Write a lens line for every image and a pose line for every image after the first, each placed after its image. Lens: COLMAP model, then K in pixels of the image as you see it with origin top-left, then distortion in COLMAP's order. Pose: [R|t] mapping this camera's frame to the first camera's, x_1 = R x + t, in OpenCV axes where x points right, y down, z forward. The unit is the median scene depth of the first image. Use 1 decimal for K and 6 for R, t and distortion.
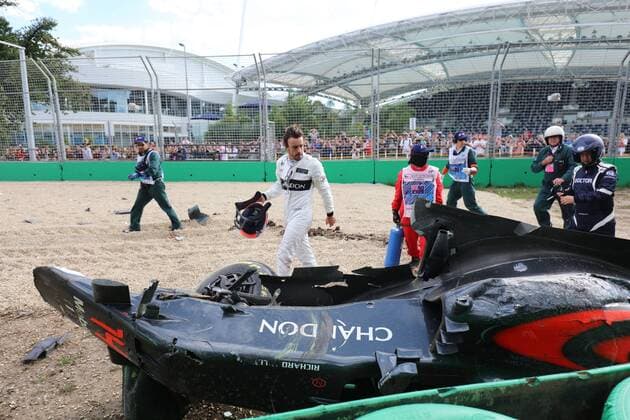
lens RADIAL K [[423.3, 0, 318.3], [0, 423.3, 206.4], [0, 0, 1]] dist [0.006245, 0.006599]
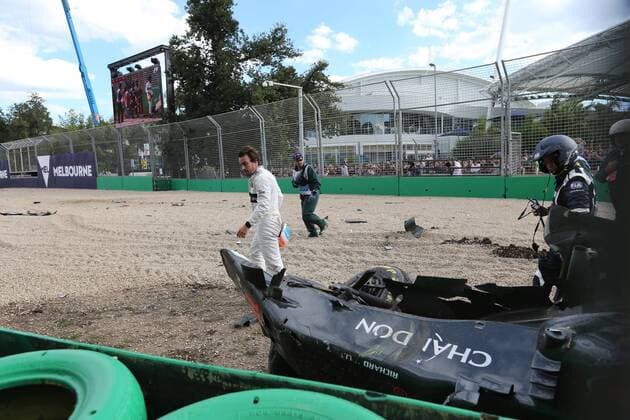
lens RADIAL K [[423.3, 0, 314.3], [0, 423.3, 207.8], [0, 0, 1]] dist [0.006245, 0.006599]
pose [[0.825284, 0.032849, -0.563762, 0.118430], [-0.054086, 0.998315, -0.021007, 0.009994], [0.562123, 0.047828, 0.825670, 0.026583]]
